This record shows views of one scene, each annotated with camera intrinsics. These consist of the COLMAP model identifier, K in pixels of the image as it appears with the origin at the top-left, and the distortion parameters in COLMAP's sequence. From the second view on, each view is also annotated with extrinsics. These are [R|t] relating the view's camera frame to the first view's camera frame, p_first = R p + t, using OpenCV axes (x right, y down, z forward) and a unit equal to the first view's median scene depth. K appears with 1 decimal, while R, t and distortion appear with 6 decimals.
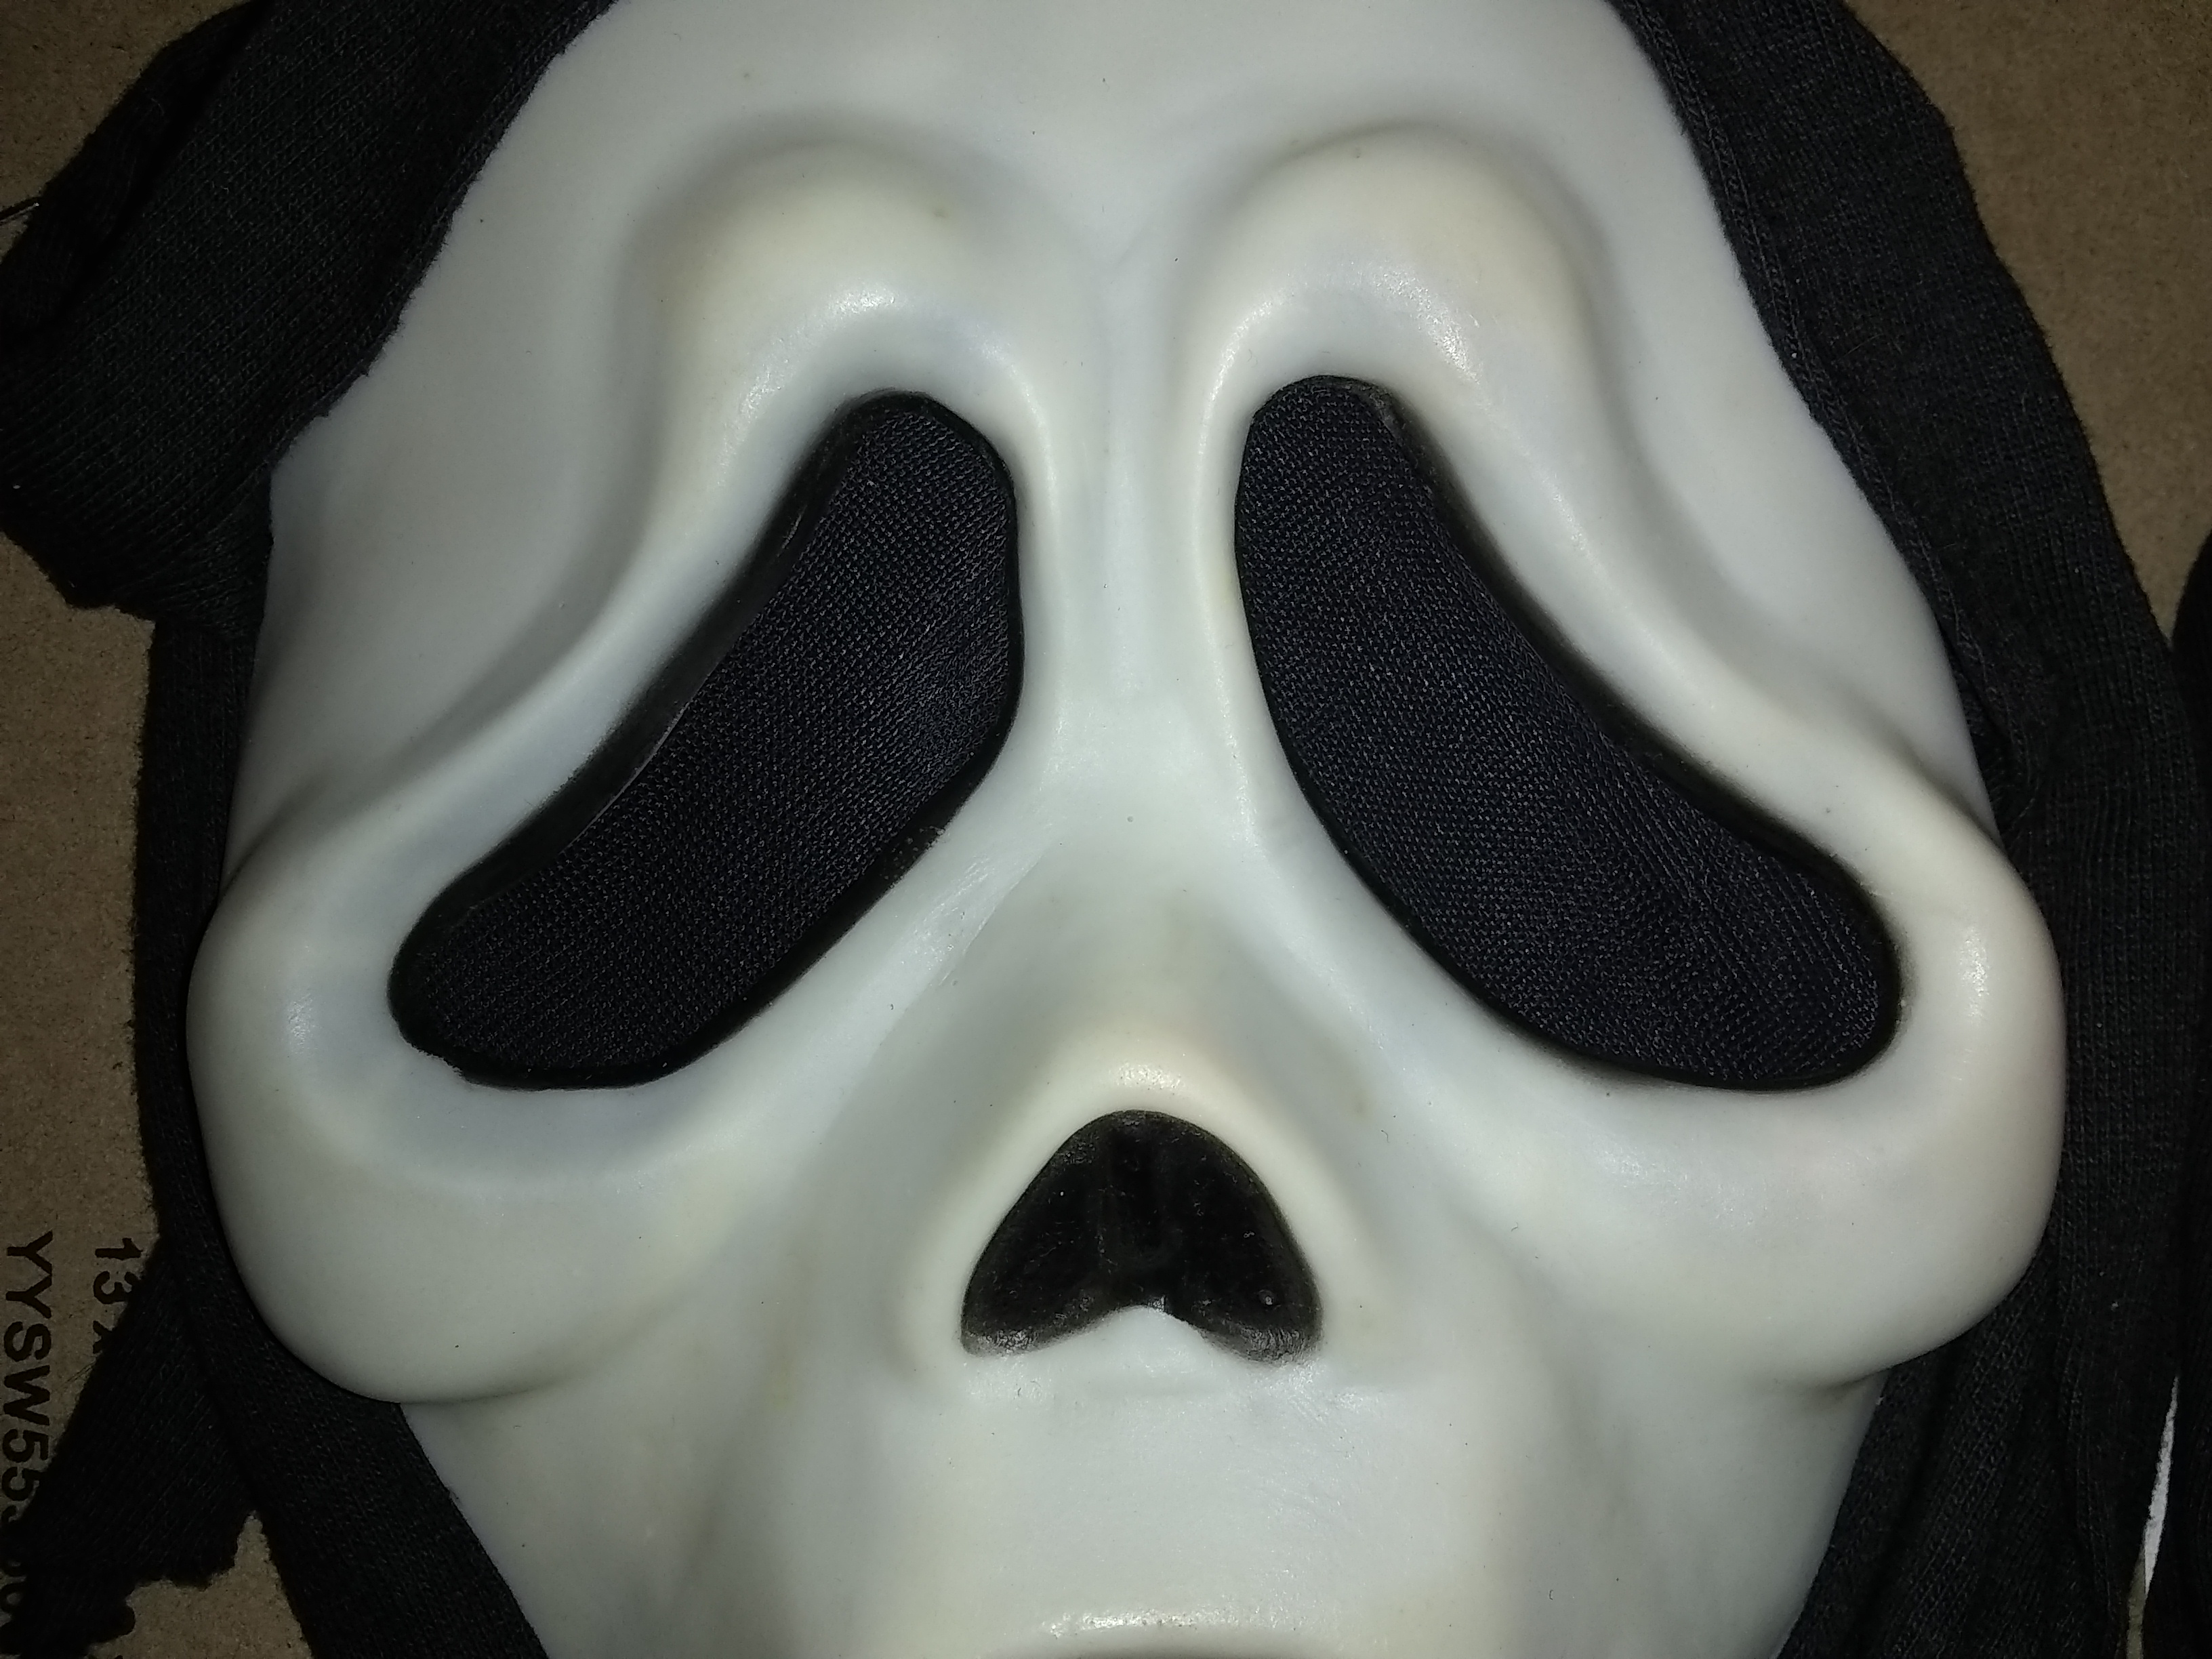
lens RADIAL K [[2041.5, 0, 1118.2], [0, 2041.5, 814.4], [0, 0, 1]] dist [0.003143, -0.130362]
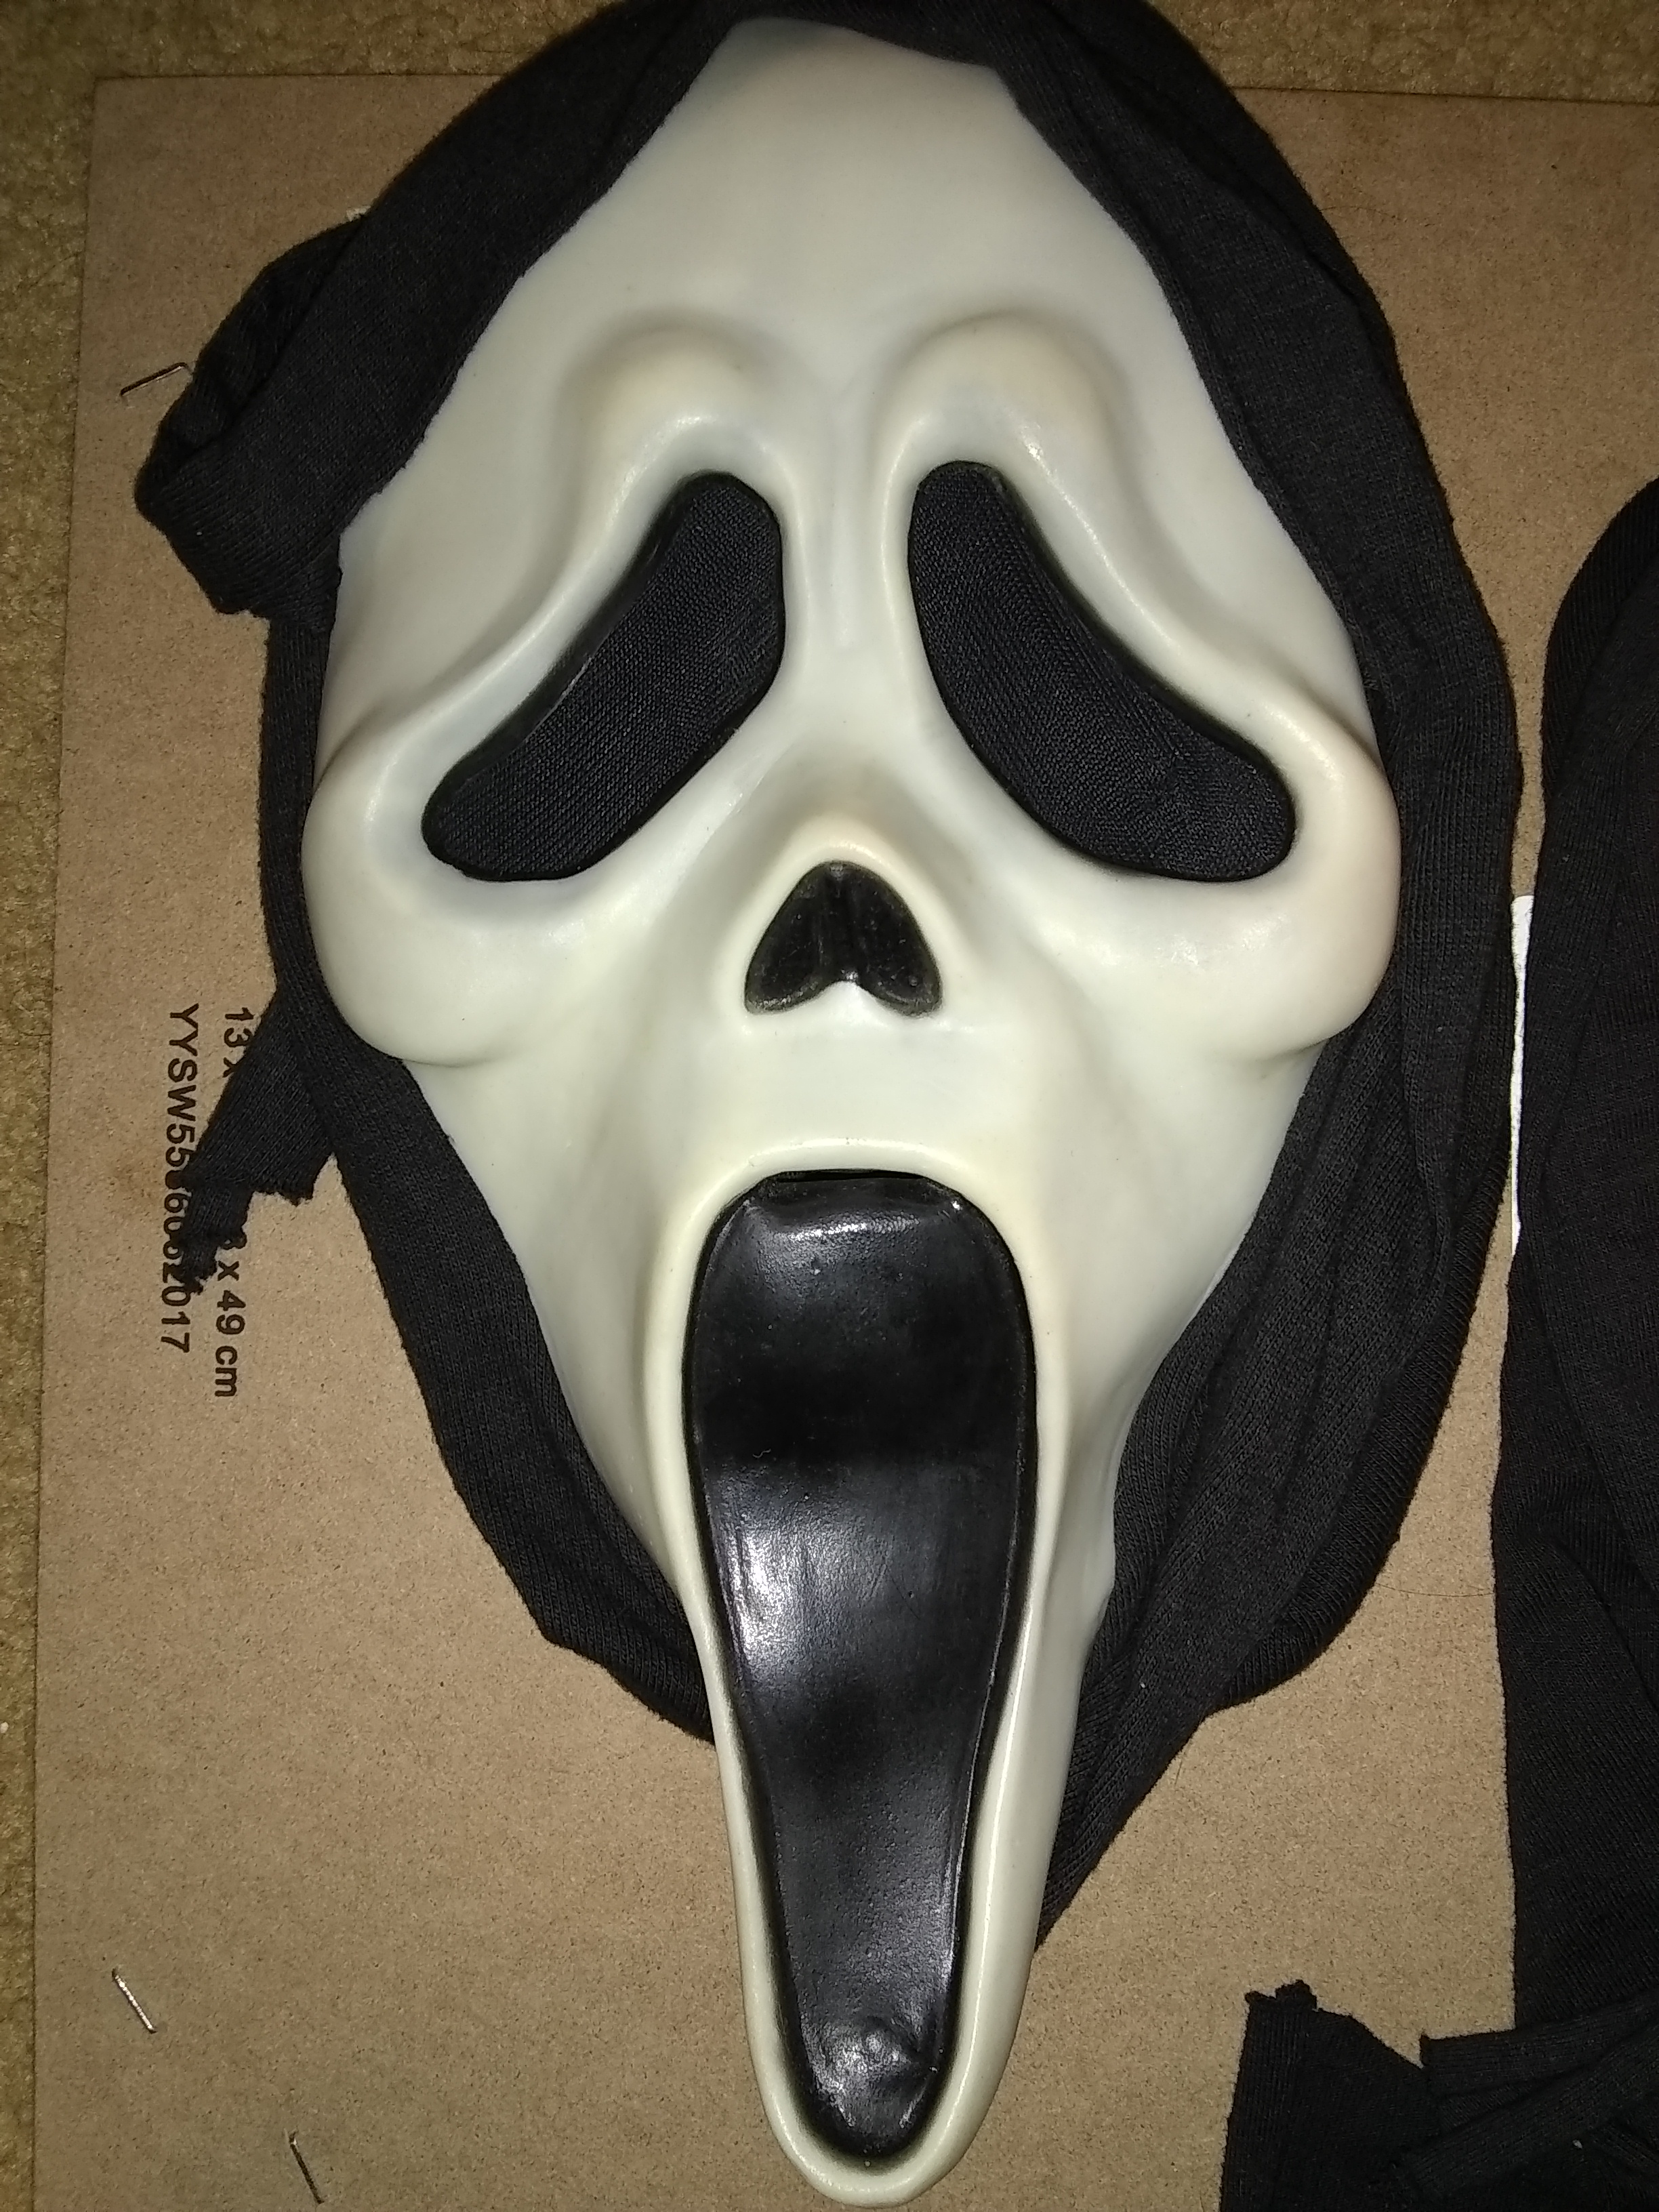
lens RADIAL K [[2041.5, 0, 821.3], [0, 2041.5, 1124.4], [0, 0, 1]] dist [0.003143, -0.130362]
pose [[0.997807, 0.013722, -0.064745, 0.097591], [-0.009883, 0.998195, 0.059242, 0.229779], [0.065441, -0.058472, 0.996142, -0.713659]]
